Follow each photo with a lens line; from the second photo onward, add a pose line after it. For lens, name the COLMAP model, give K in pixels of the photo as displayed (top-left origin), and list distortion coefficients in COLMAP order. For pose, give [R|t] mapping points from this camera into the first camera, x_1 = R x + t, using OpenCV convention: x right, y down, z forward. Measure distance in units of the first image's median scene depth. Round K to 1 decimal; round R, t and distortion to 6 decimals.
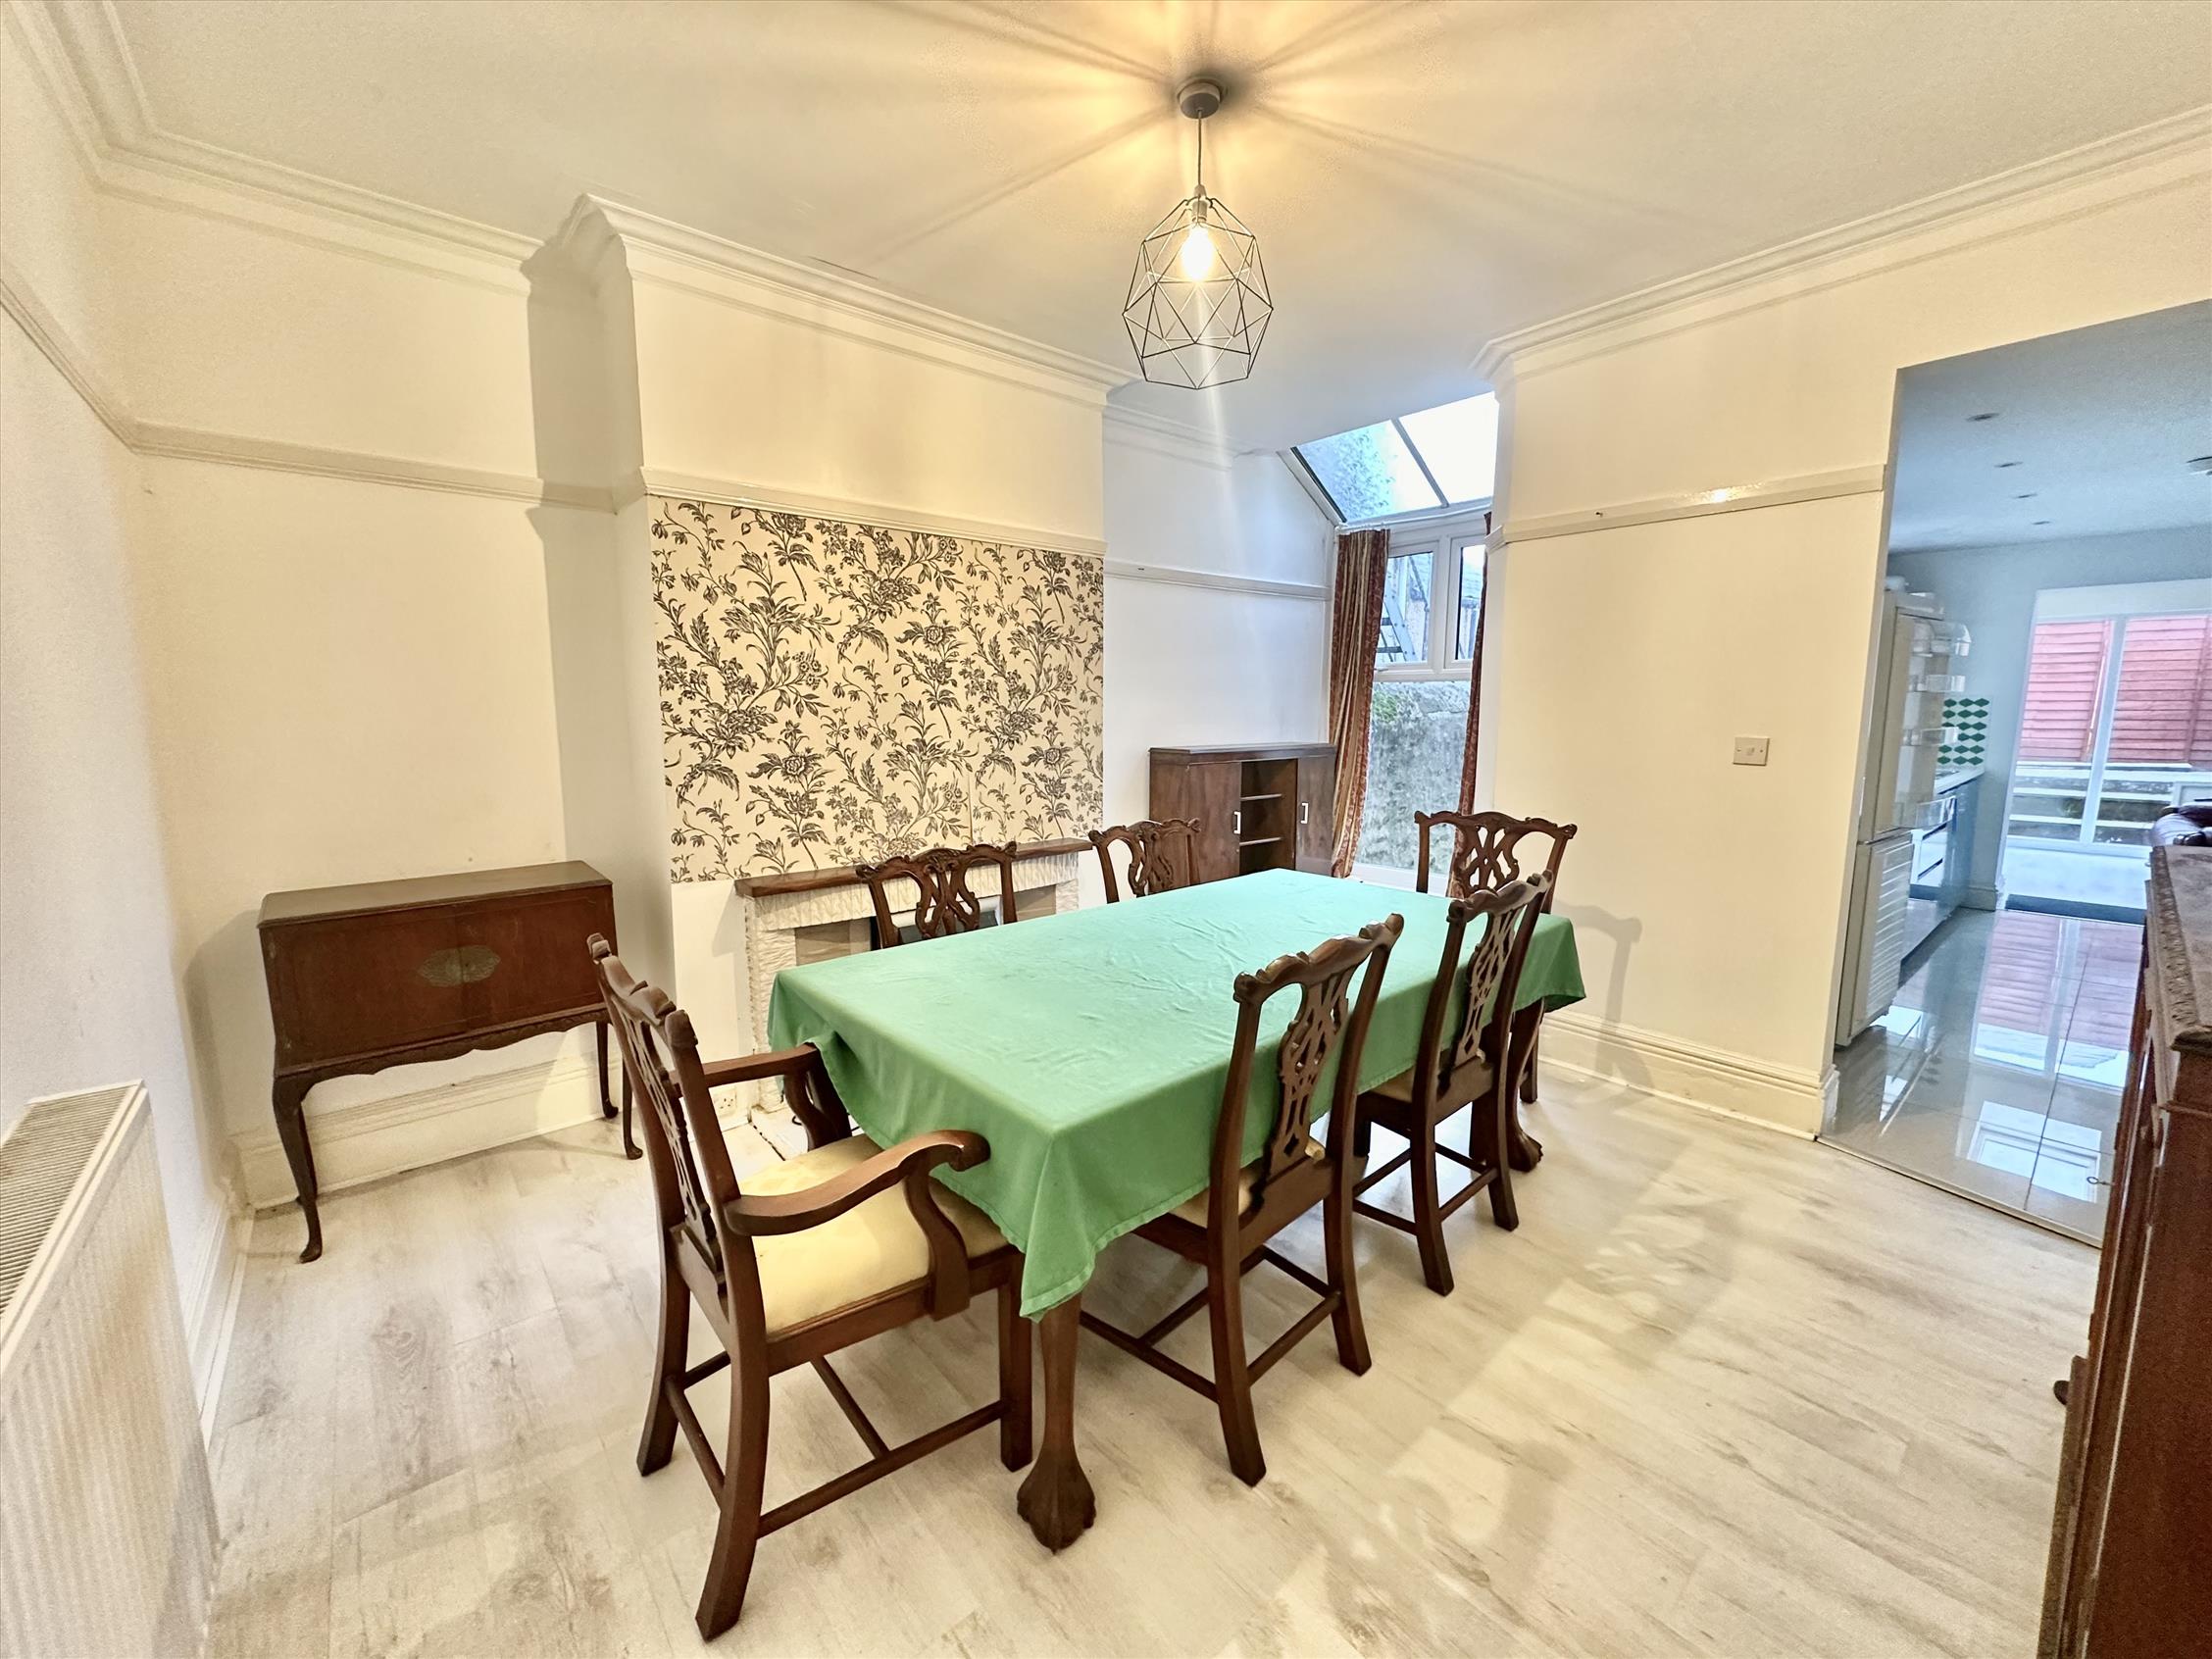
lens RADIAL K [[869.1, 0, 1112.6], [0, 869.1, 823.6], [0, 0, 1]] dist [-0.001121, 0.000108]
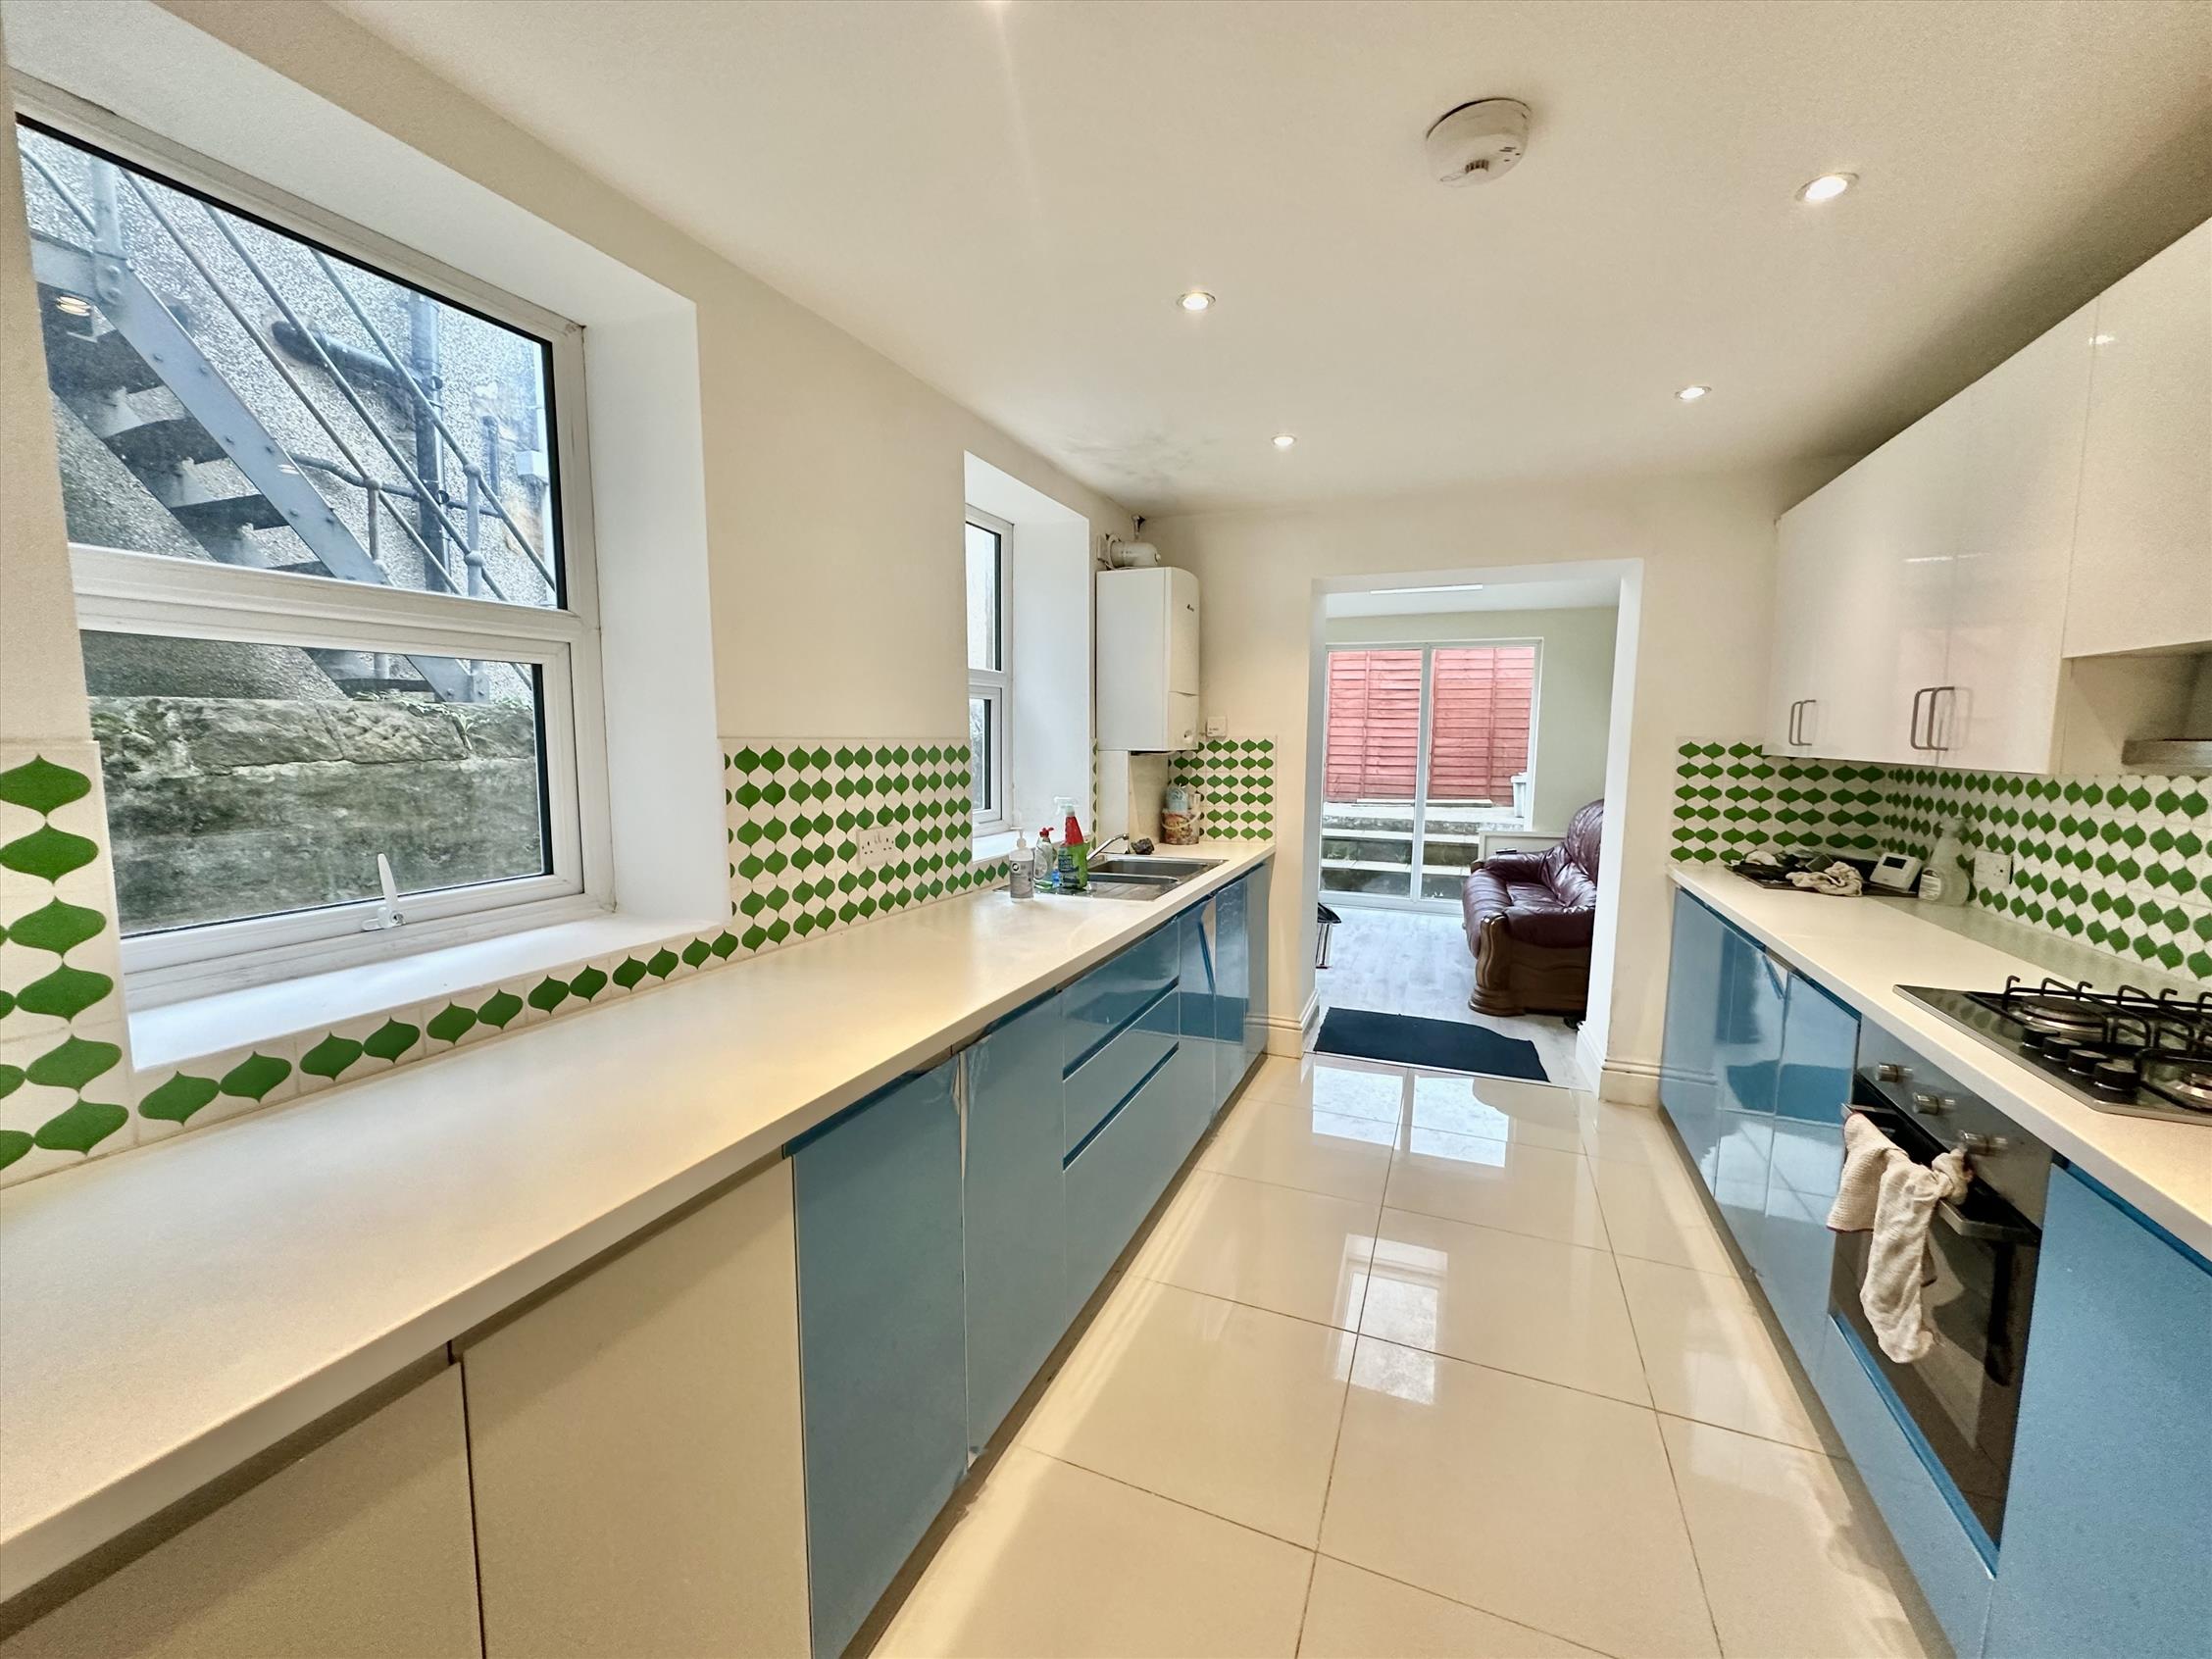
lens RADIAL K [[869.1, 0, 1107.6], [0, 869.1, 832.5], [0, 0, 1]] dist [-0.001121, 0.000108]
pose [[0.888488, -0.043635, 0.456821, 0.404080], [0.052275, 0.998613, -0.006285, -0.052086], [-0.455913, 0.029465, 0.889536, 0.321639]]
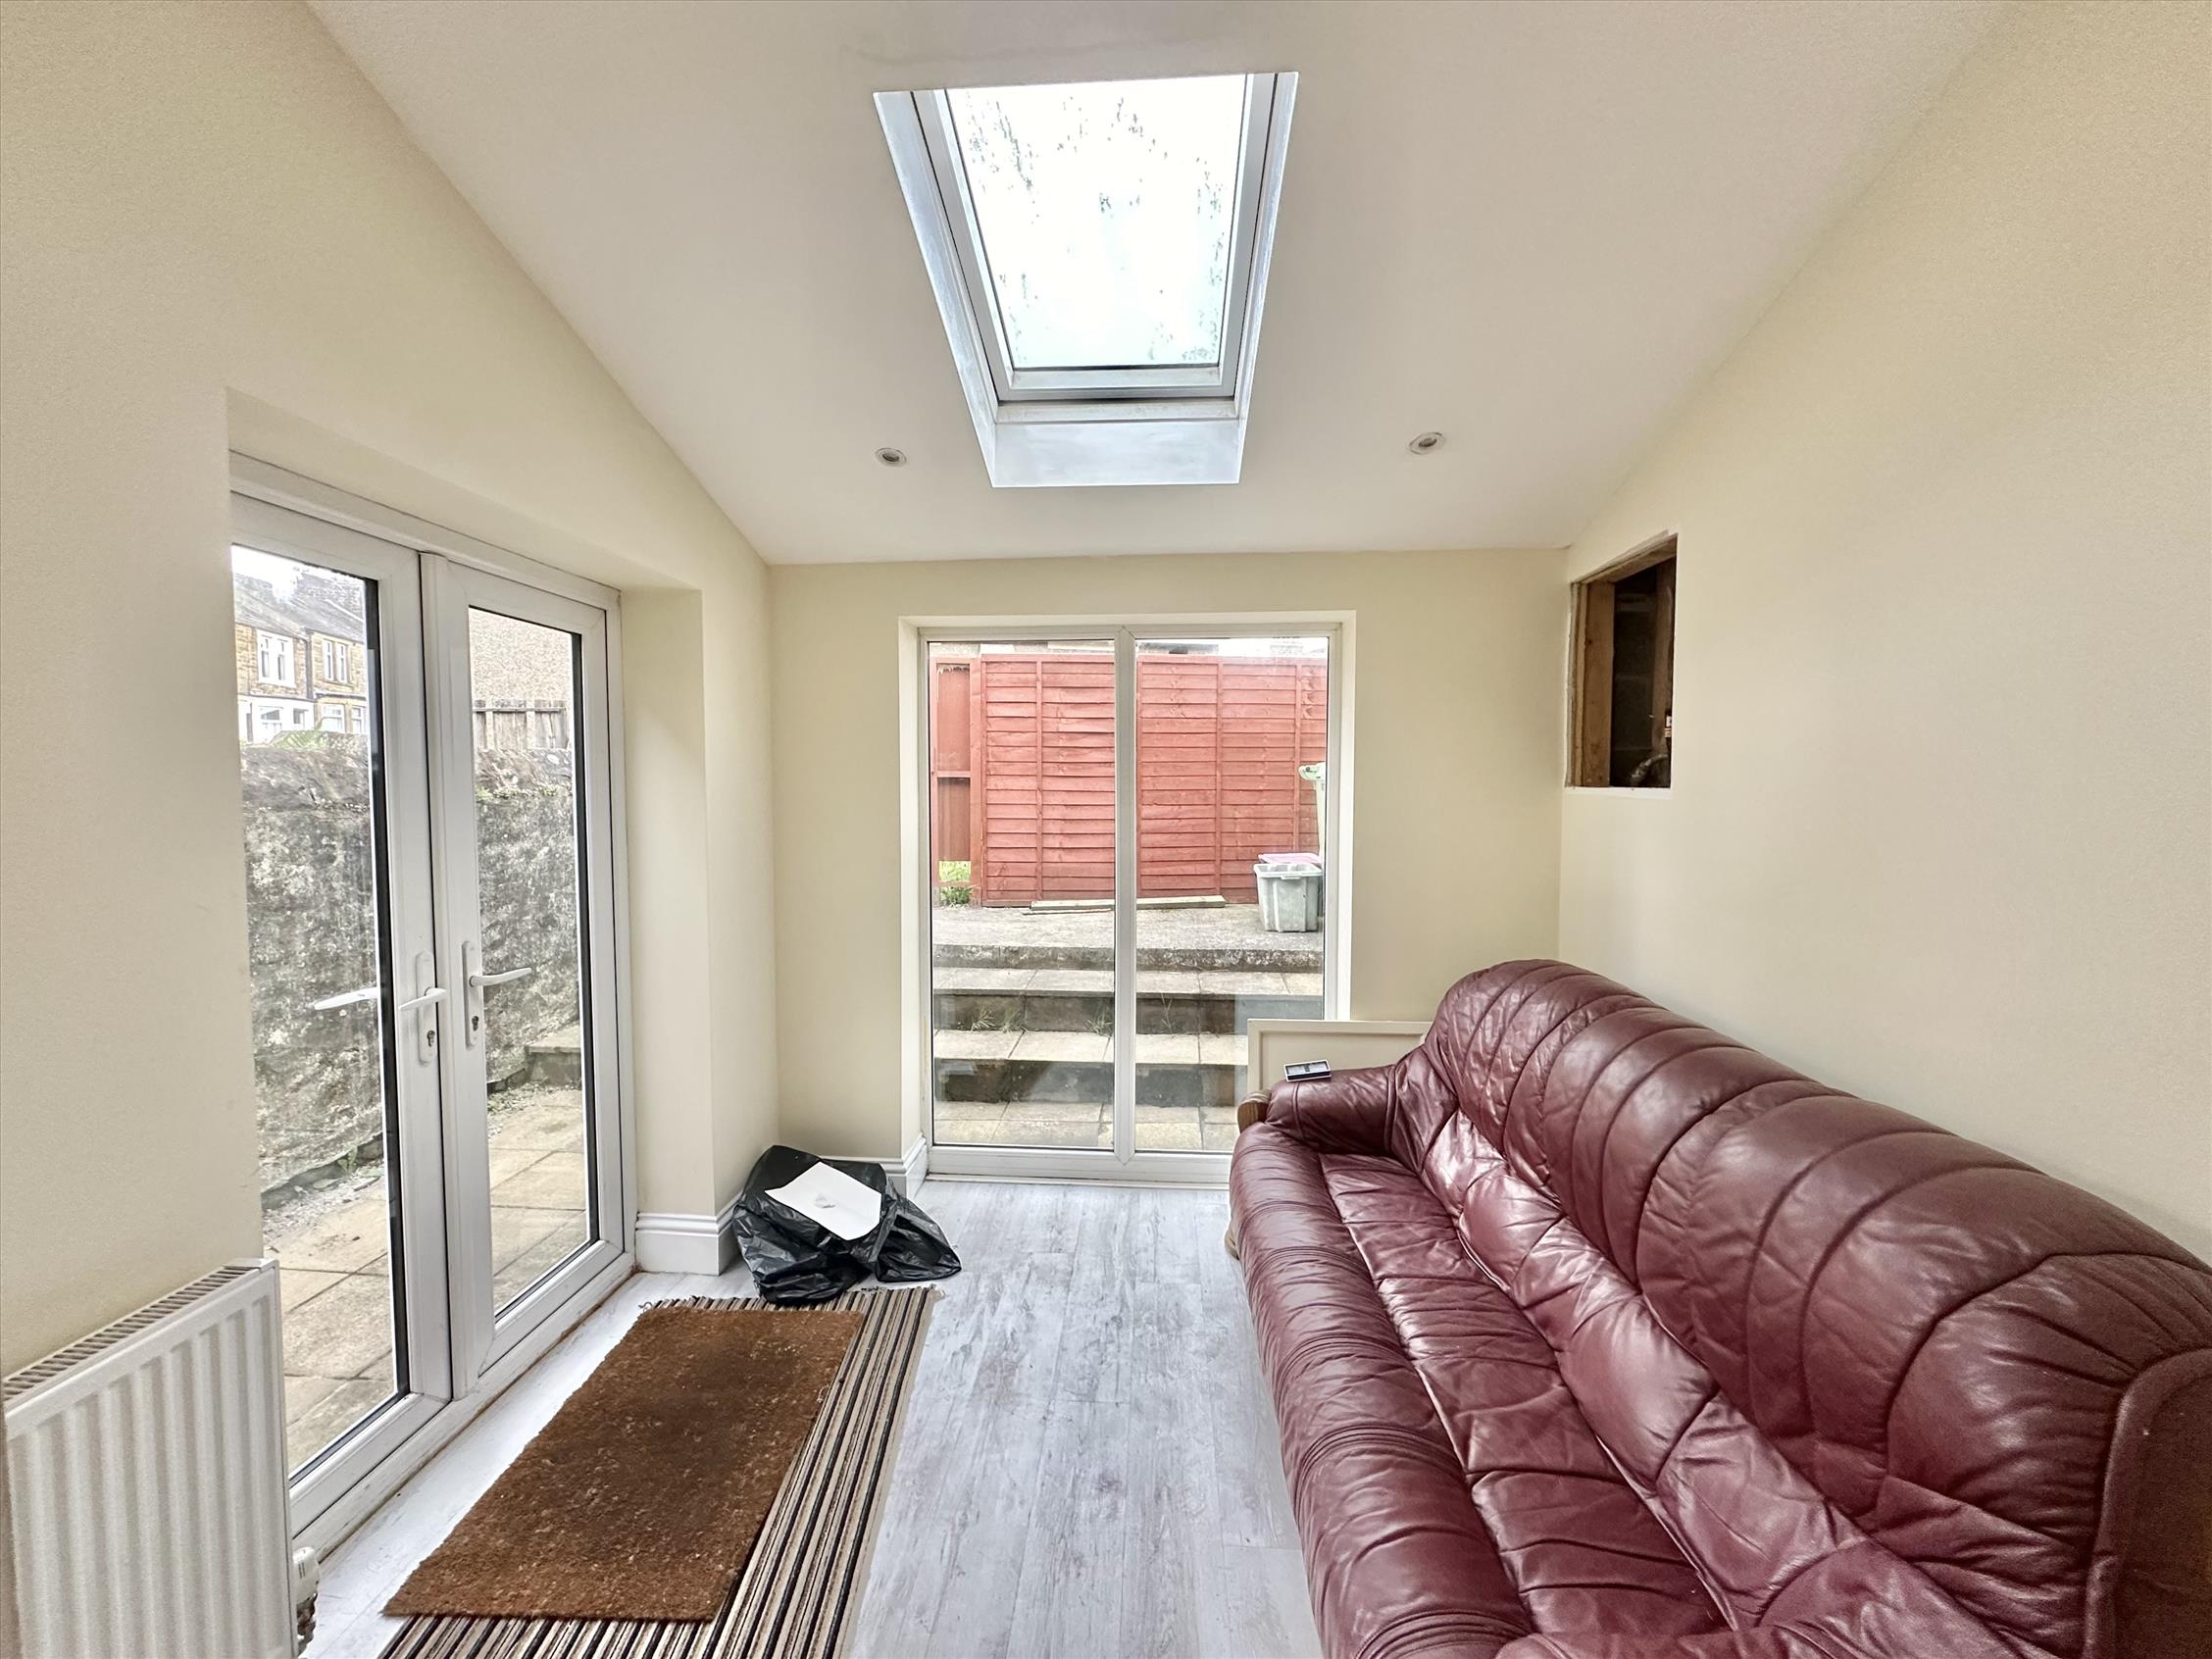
lens RADIAL K [[869.1, 0, 1107.1], [0, 869.1, 825.9], [0, 0, 1]] dist [-0.001121, 0.000108]
pose [[0.693567, -0.031324, 0.719711, 0.756195], [0.096106, 0.994147, -0.049346, -0.110407], [-0.713952, 0.103394, 0.692518, 0.644391]]
